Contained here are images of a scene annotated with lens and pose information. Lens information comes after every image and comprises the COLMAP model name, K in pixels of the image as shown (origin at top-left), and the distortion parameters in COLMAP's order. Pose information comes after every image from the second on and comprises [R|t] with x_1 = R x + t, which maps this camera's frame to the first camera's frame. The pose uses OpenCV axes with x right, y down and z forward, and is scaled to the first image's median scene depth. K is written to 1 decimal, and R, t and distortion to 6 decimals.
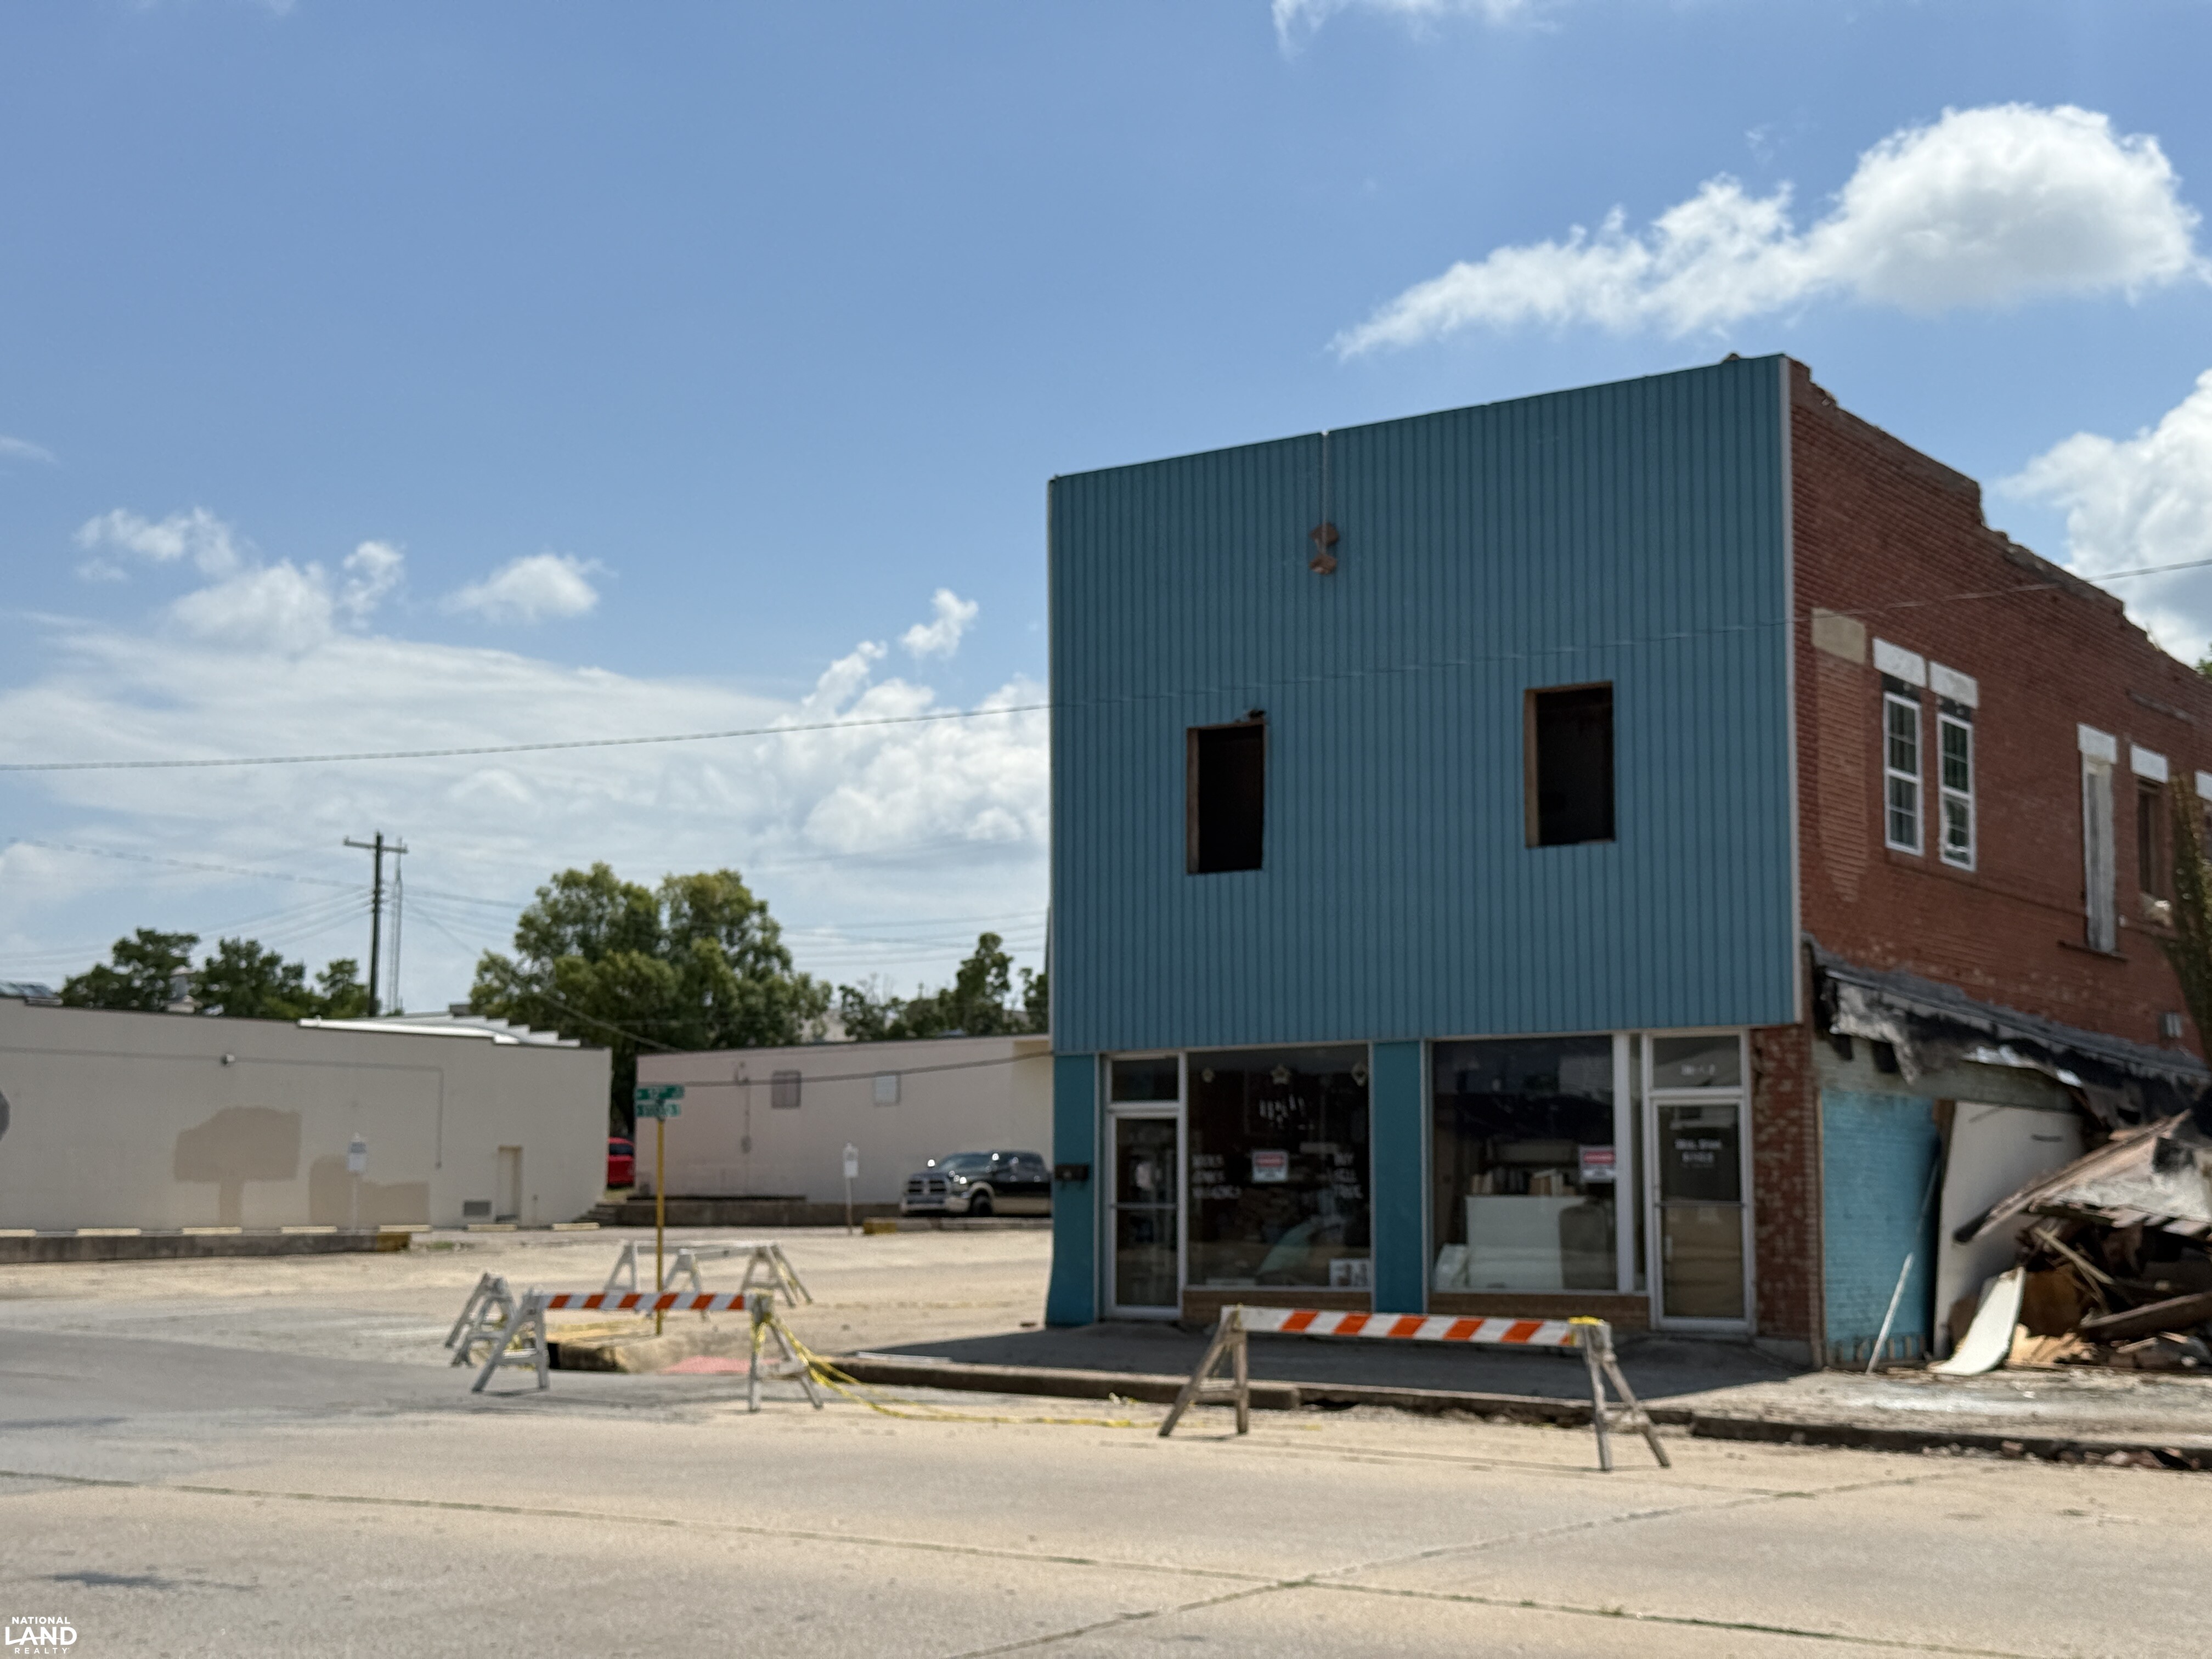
lens RADIAL K [[3100.5, 0, 1098.1], [0, 3100.5, 843.0], [0, 0, 1]] dist [0.117324, 0.000000]
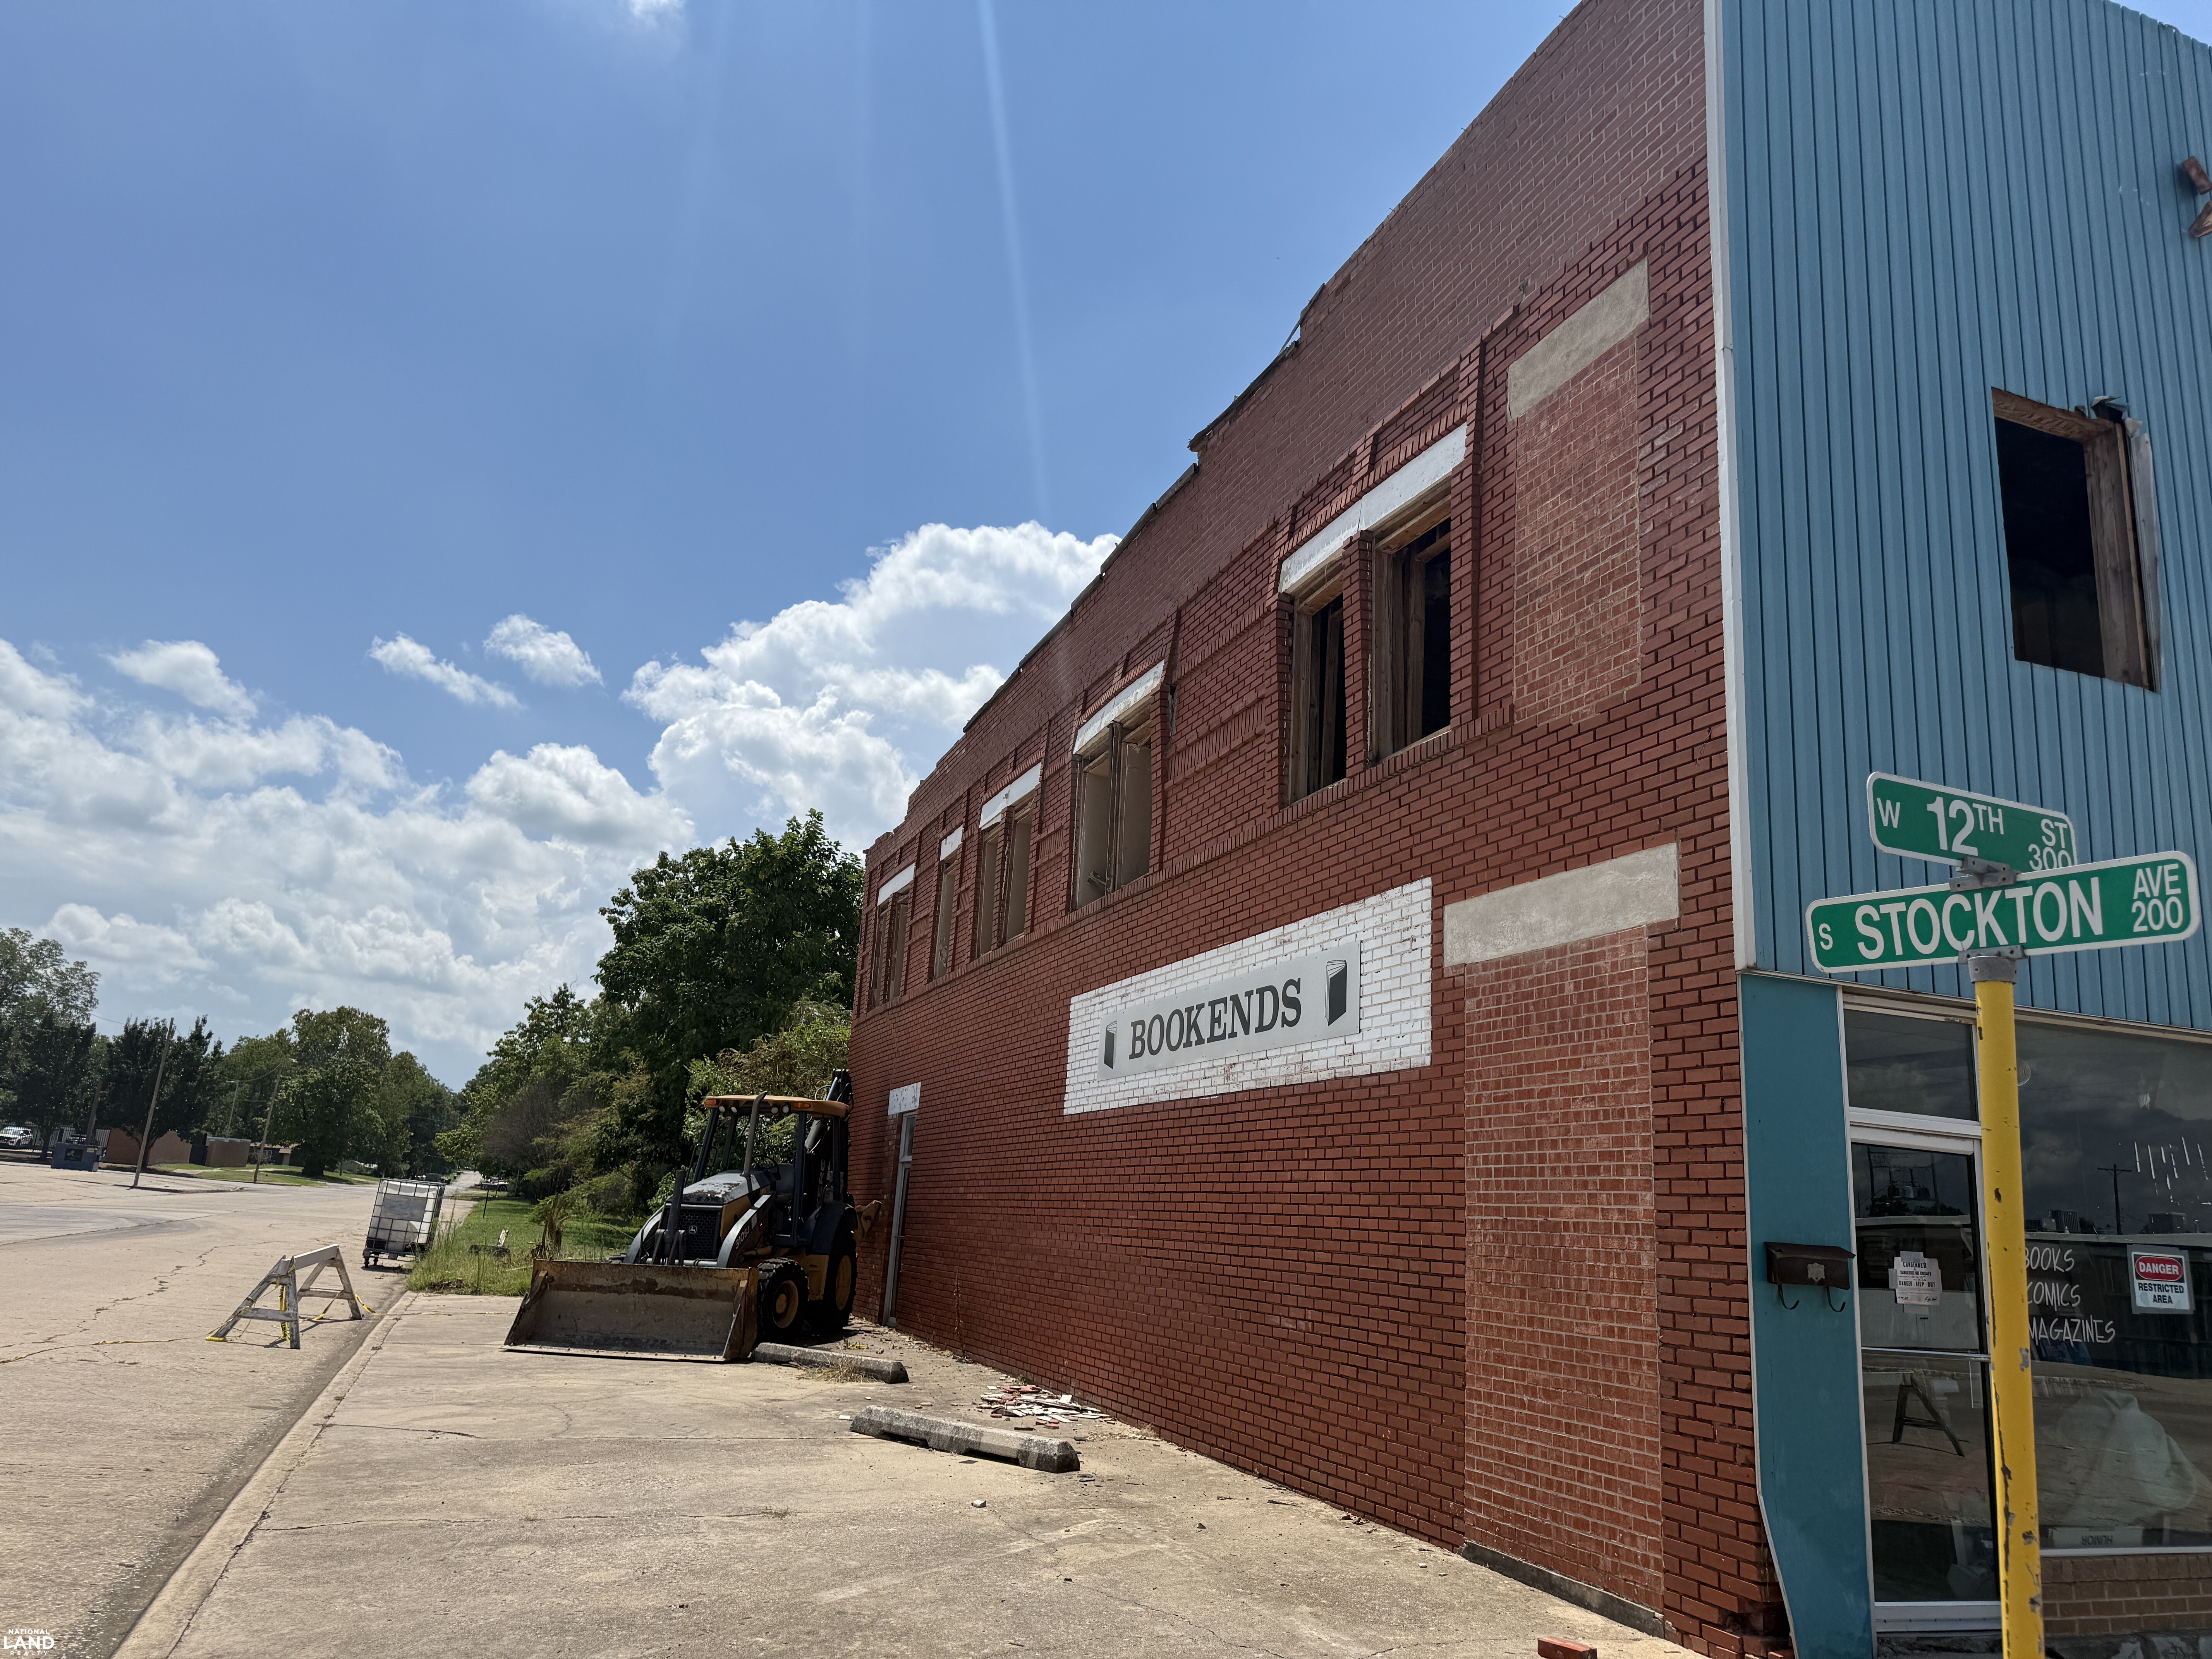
lens RADIAL K [[1552.2, 0, 1113.6], [0, 1552.2, 834.9], [0, 0, 1]] dist [0.098525, -0.125083]
pose [[0.563989, 0.237031, 0.791033, -0.258612], [-0.157782, 0.971202, -0.178523, 0.111352], [-0.810569, -0.024126, 0.585147, 1.035468]]
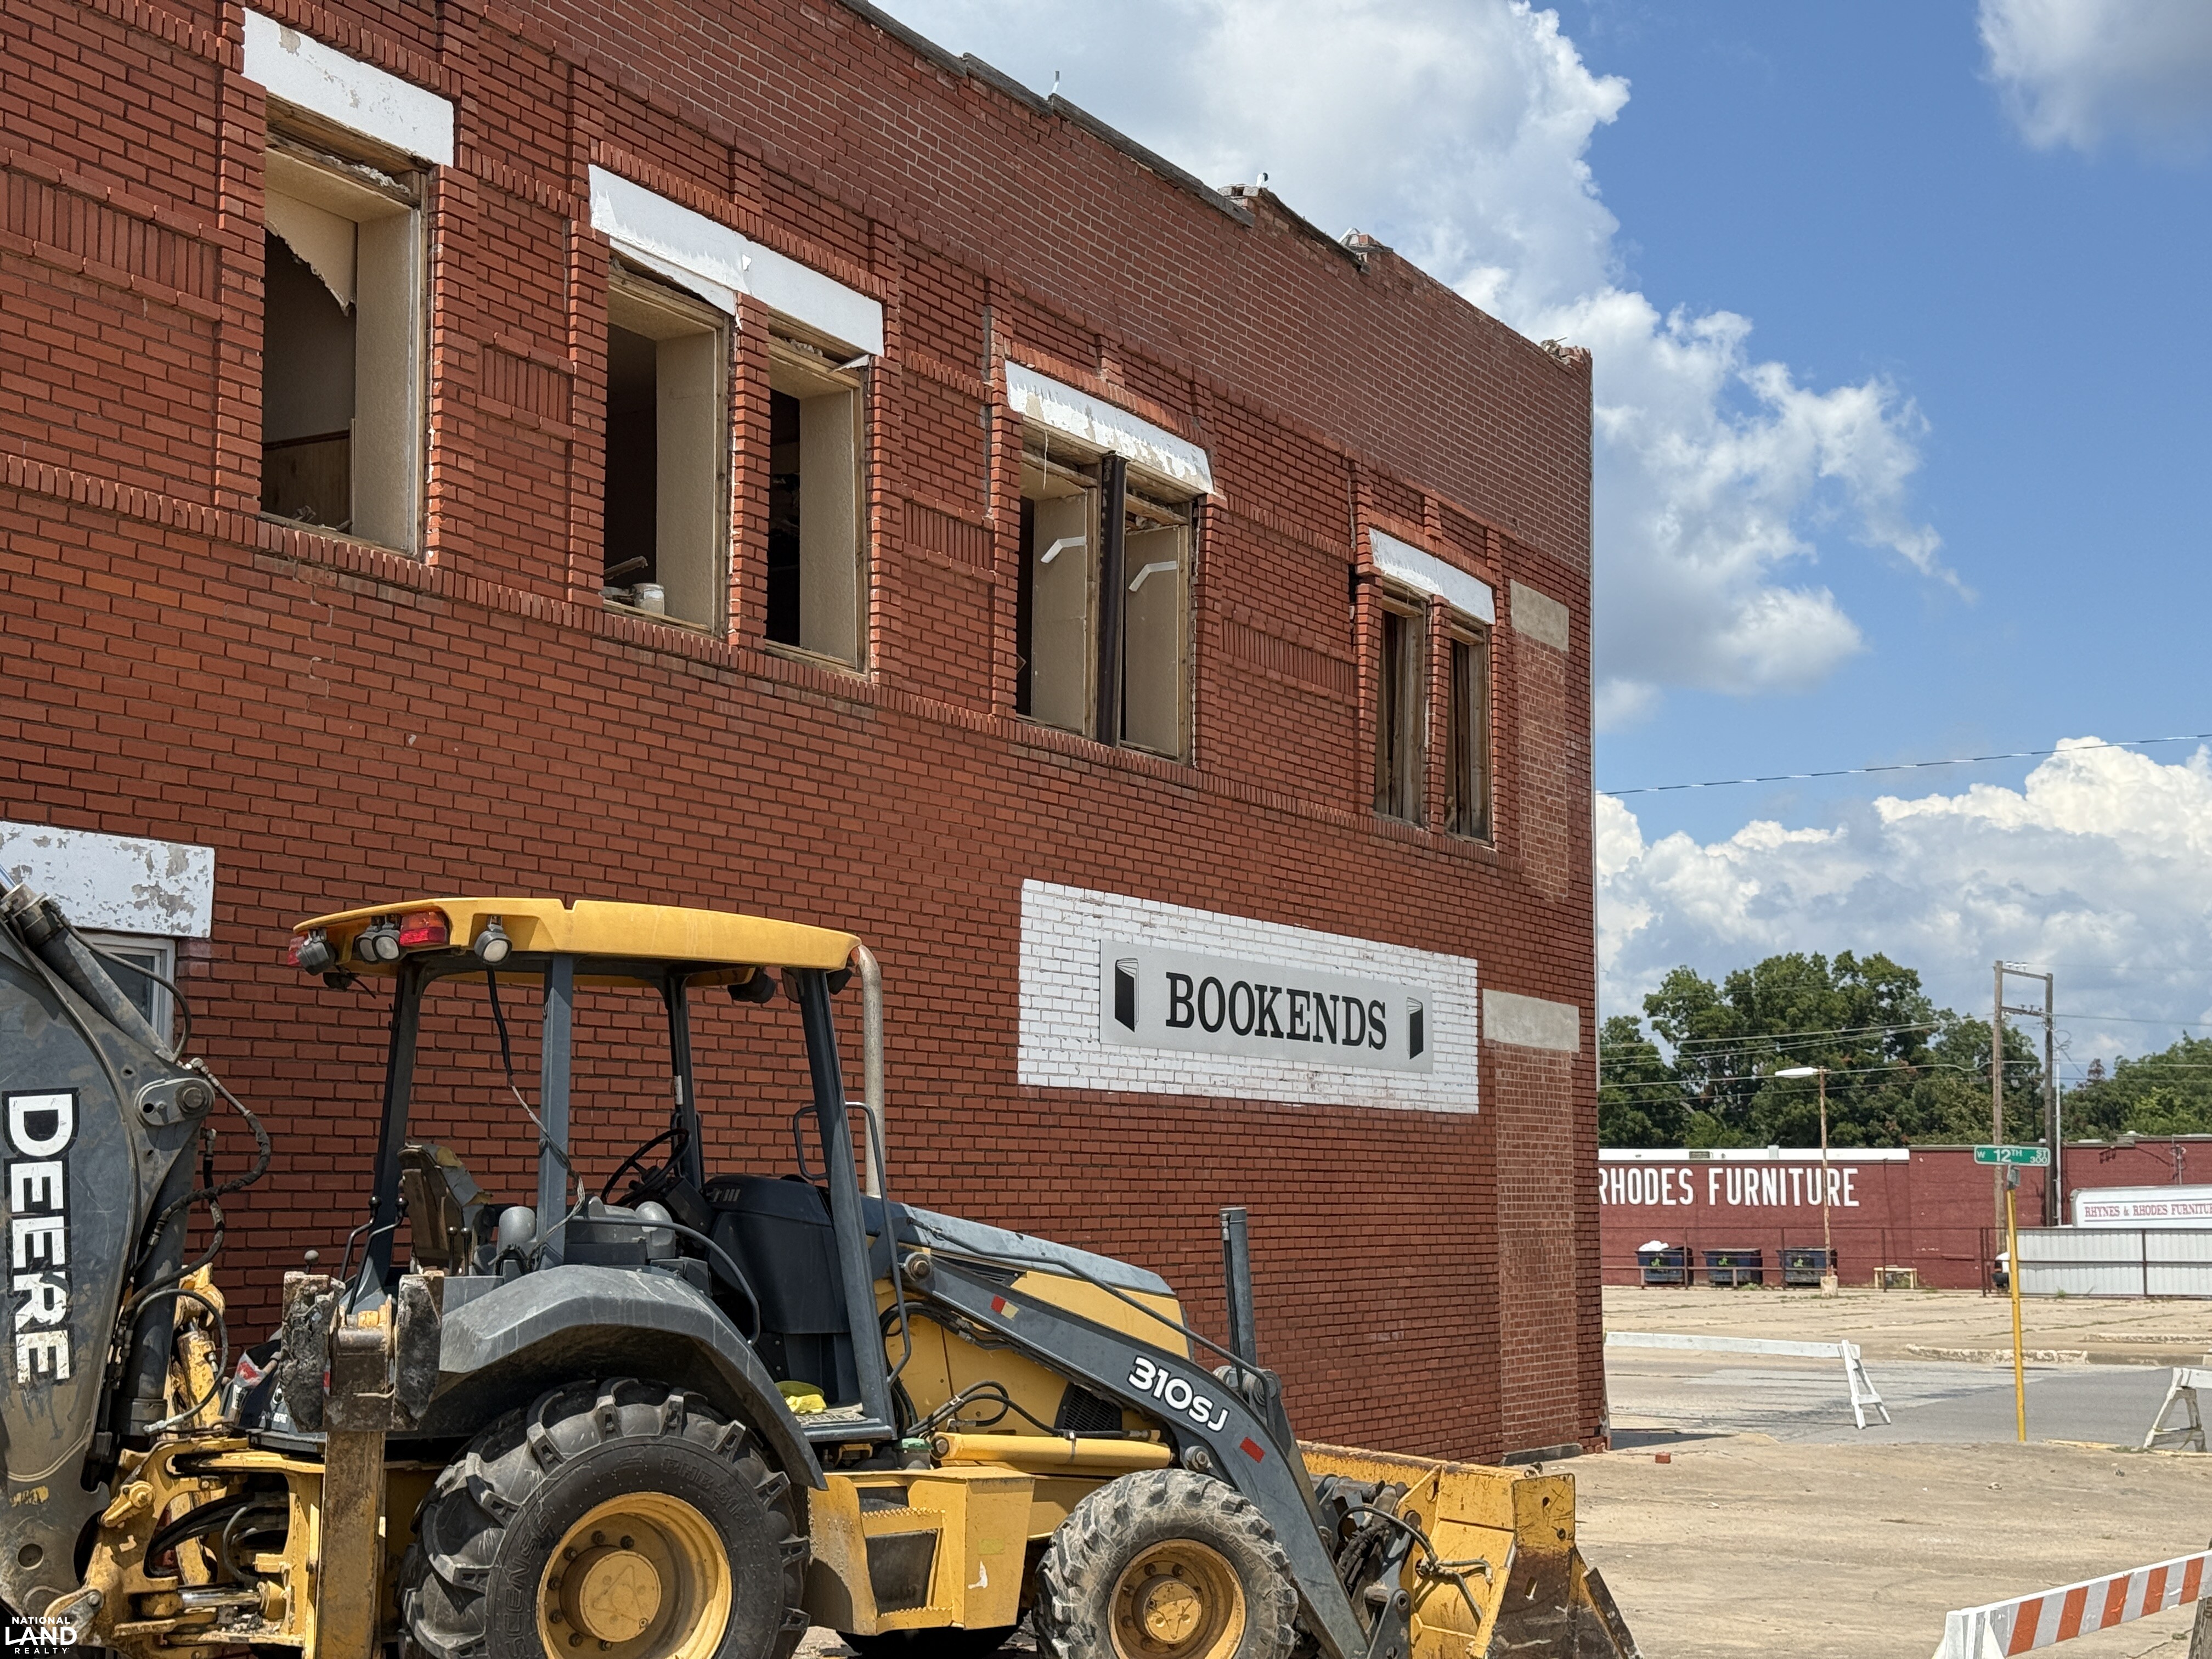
lens RADIAL K [[3100.5, 0, 1109.5], [0, 3100.5, 850.1], [0, 0, 1]] dist [0.117324, 0.000000]
pose [[-0.995398, -0.009519, -0.095349, 0.198134], [0.012645, 0.973304, -0.229170, 0.202734], [0.094985, -0.229321, -0.968705, 1.920061]]
